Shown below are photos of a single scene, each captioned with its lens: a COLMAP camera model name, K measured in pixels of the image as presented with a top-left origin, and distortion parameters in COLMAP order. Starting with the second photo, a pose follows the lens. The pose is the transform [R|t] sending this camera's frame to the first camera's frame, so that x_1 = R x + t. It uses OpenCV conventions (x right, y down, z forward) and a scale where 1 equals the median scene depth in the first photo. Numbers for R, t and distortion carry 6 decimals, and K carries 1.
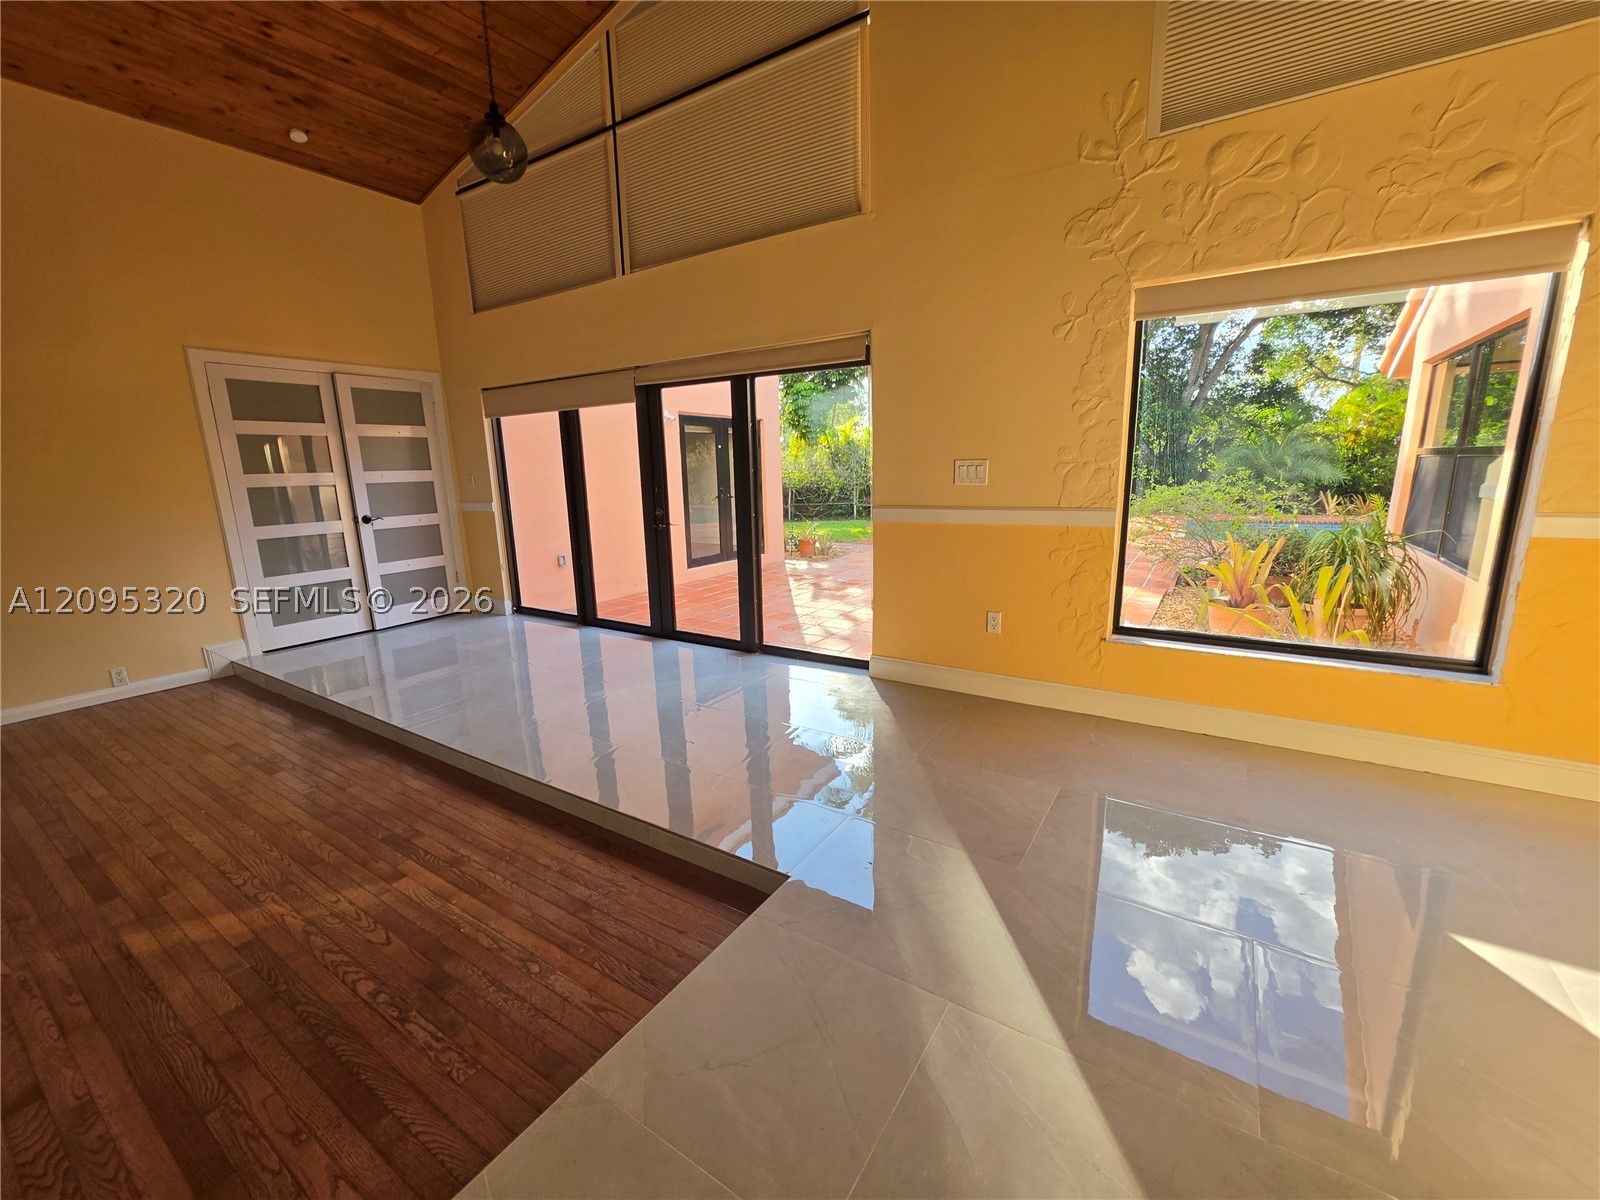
lens RADIAL K [[642.3, 0, 802.6], [0, 642.3, 602.1], [0, 0, 1]] dist [-0.009479, 0.001875]
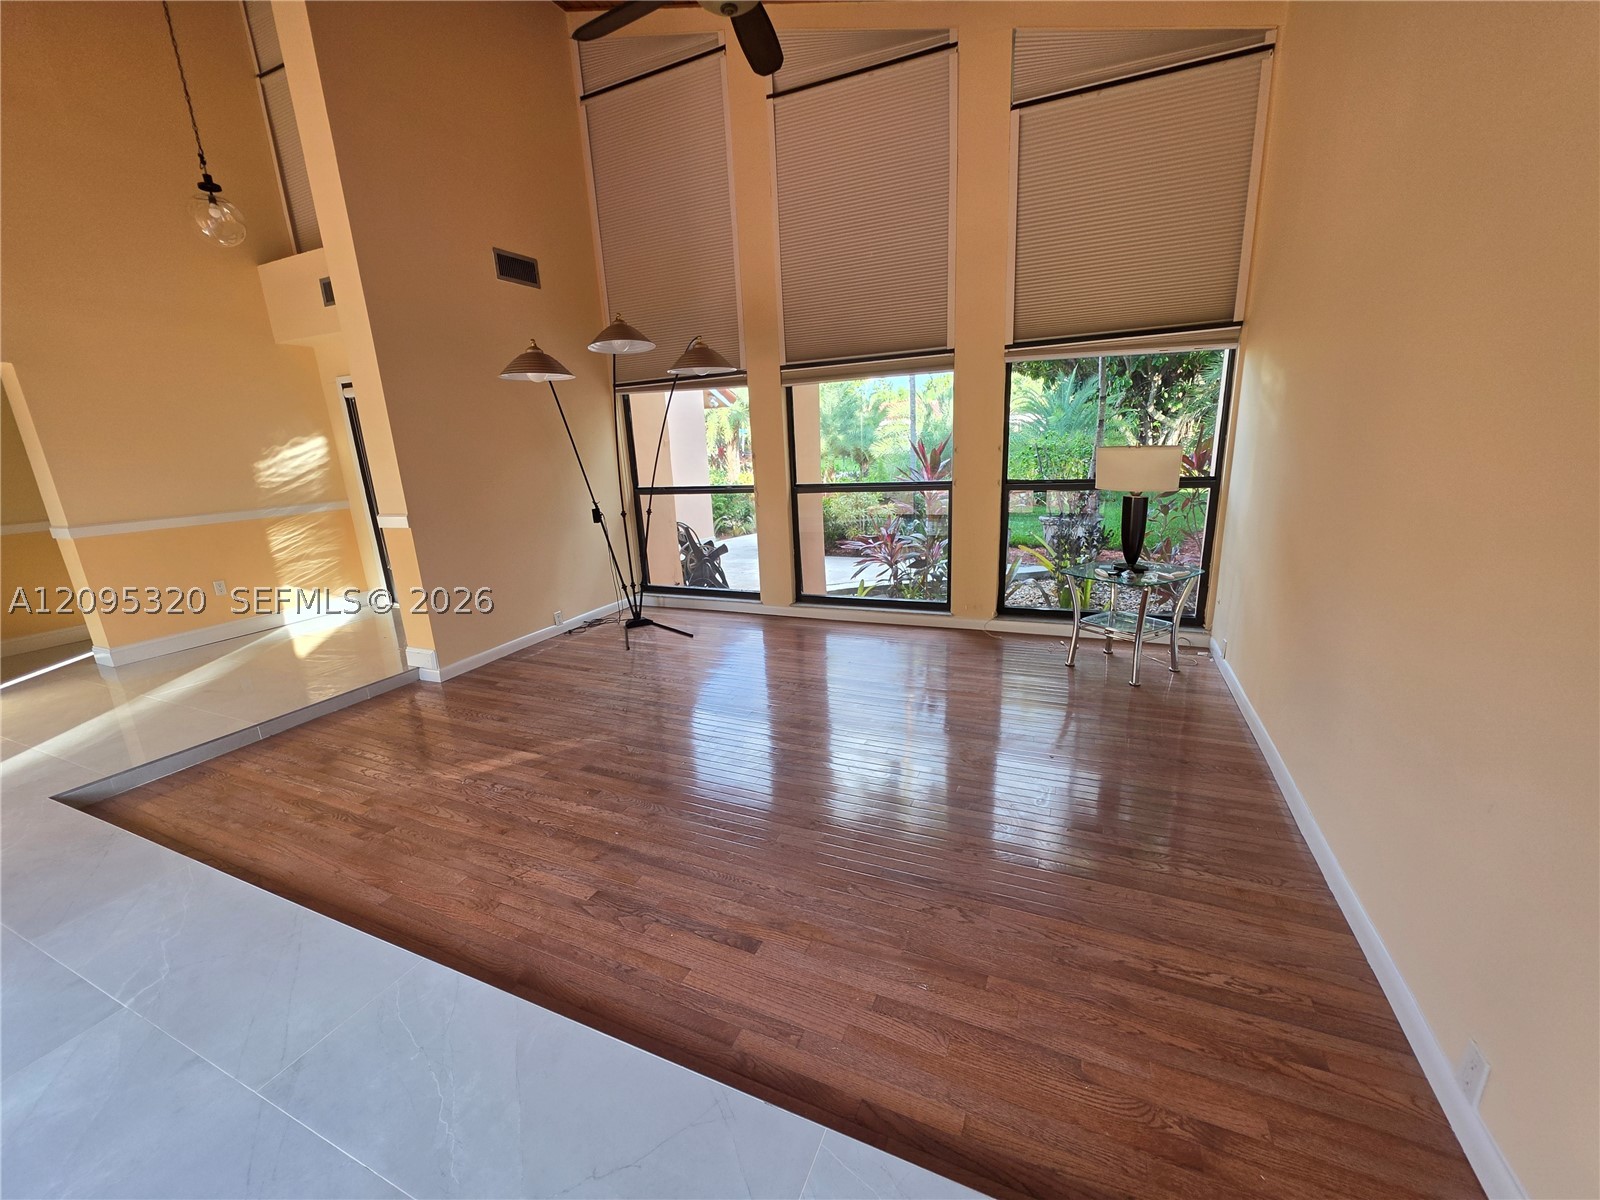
lens RADIAL K [[642.3, 0, 798.8], [0, 642.3, 603.5], [0, 0, 1]] dist [-0.009479, 0.001875]
pose [[-0.986067, 0.102642, -0.130904, -0.672027], [0.034369, 0.895667, 0.443396, -0.226876], [0.162757, 0.432719, -0.886715, 1.040403]]
